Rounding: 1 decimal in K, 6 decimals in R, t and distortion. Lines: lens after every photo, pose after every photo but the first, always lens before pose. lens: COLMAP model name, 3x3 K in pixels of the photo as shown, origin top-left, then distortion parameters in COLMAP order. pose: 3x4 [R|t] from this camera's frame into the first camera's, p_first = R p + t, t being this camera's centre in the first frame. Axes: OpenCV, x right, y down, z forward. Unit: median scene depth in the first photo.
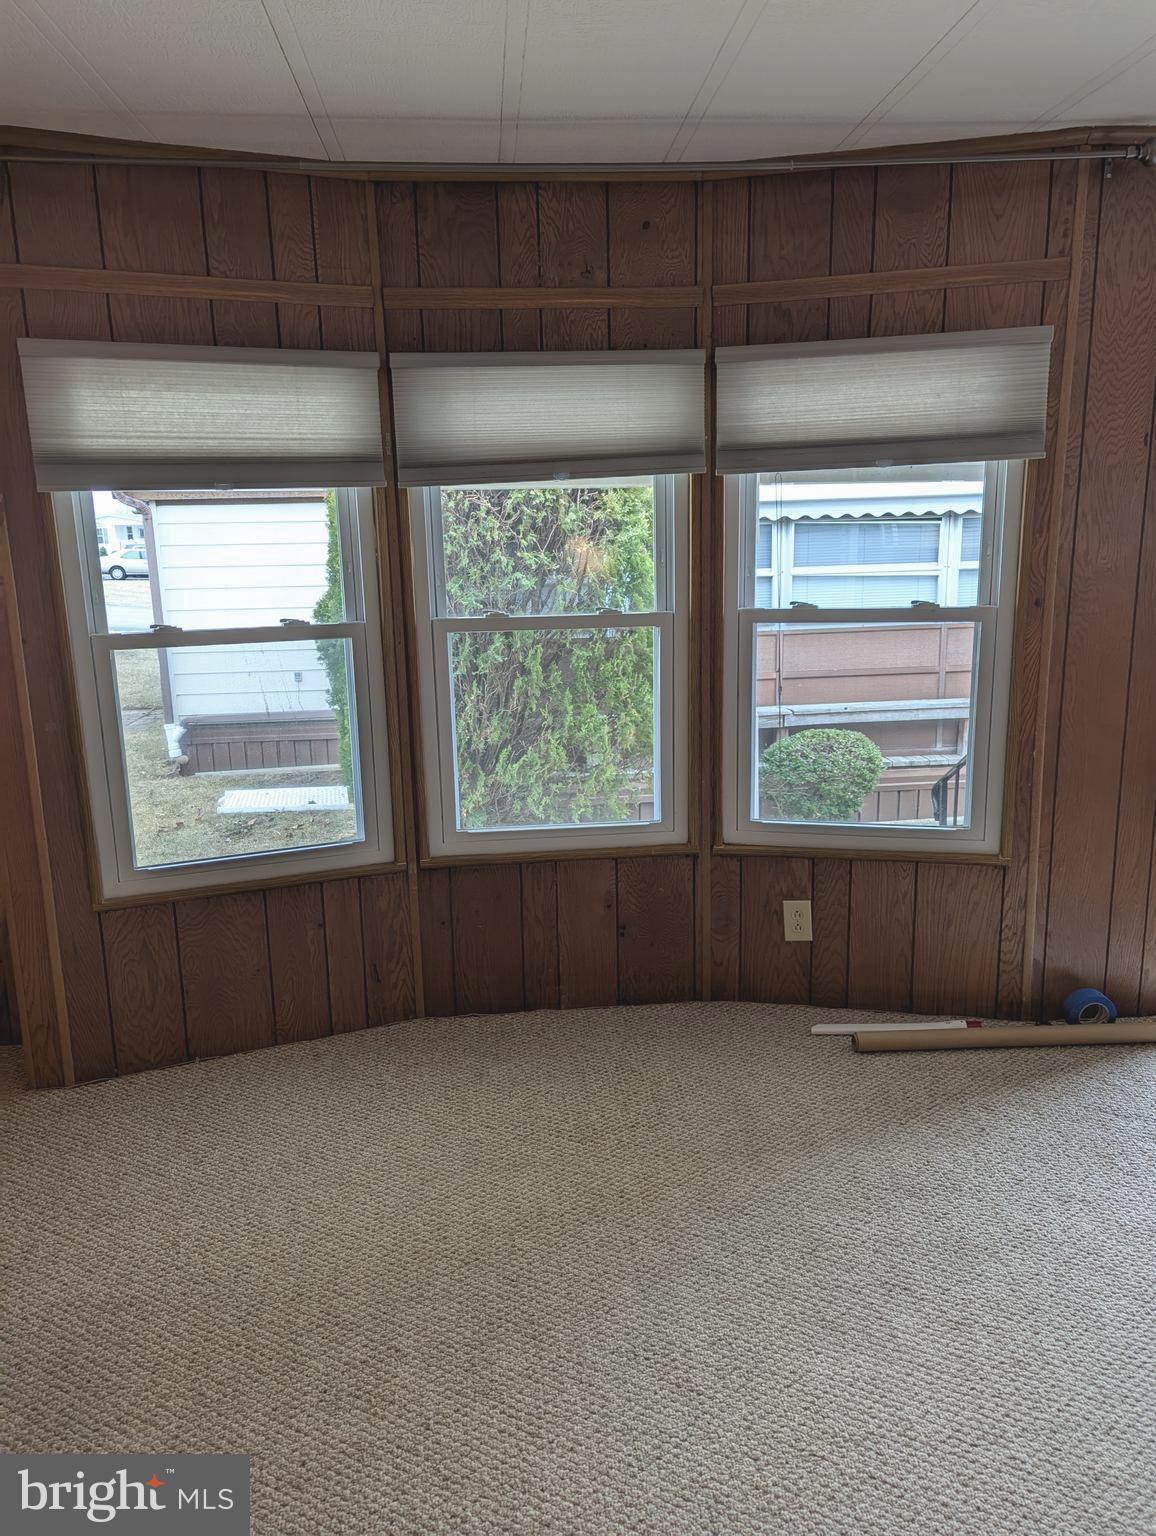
lens RADIAL K [[1099.1, 0, 602.0], [0, 1099.1, 733.3], [0, 0, 1]] dist [0.085923, -0.093526]
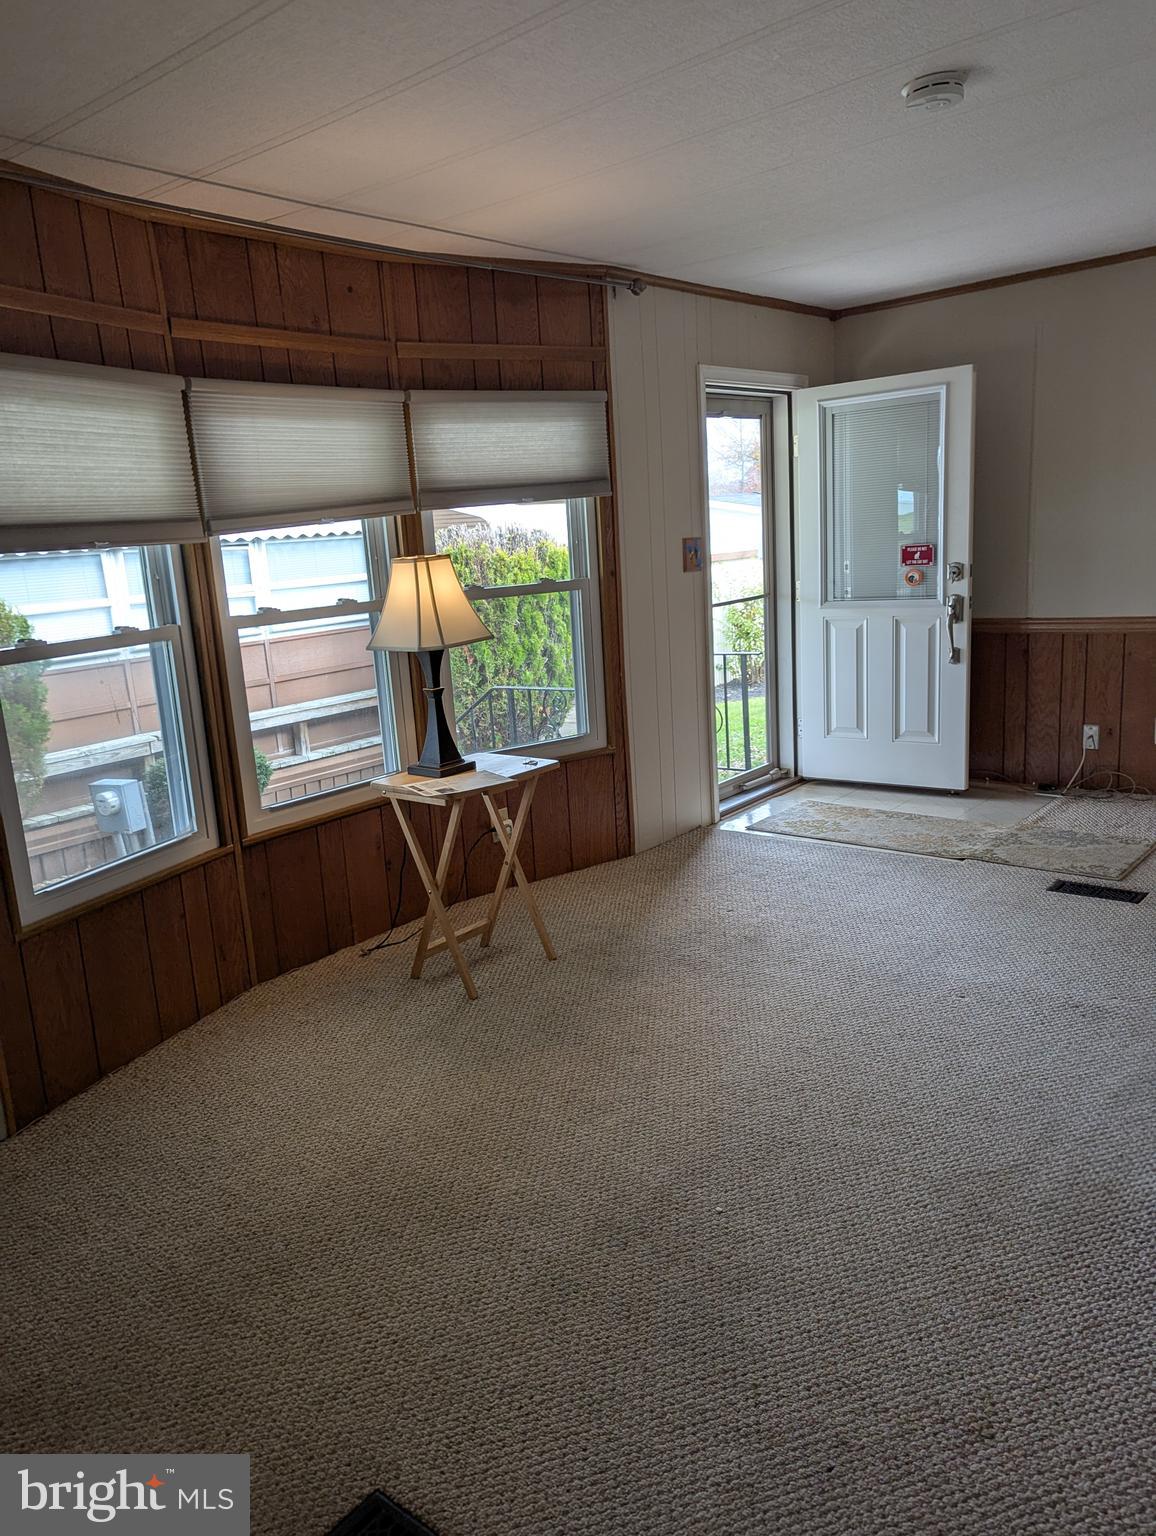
lens RADIAL K [[1141.2, 0, 578.0], [0, 1141.2, 768.0], [0, 0, 1]] dist [0.090962, -0.092278]
pose [[0.695979, -0.173921, 0.696681, -0.764567], [0.185218, 0.980874, 0.059836, 0.040473], [-0.693763, 0.087394, 0.714881, -0.059064]]
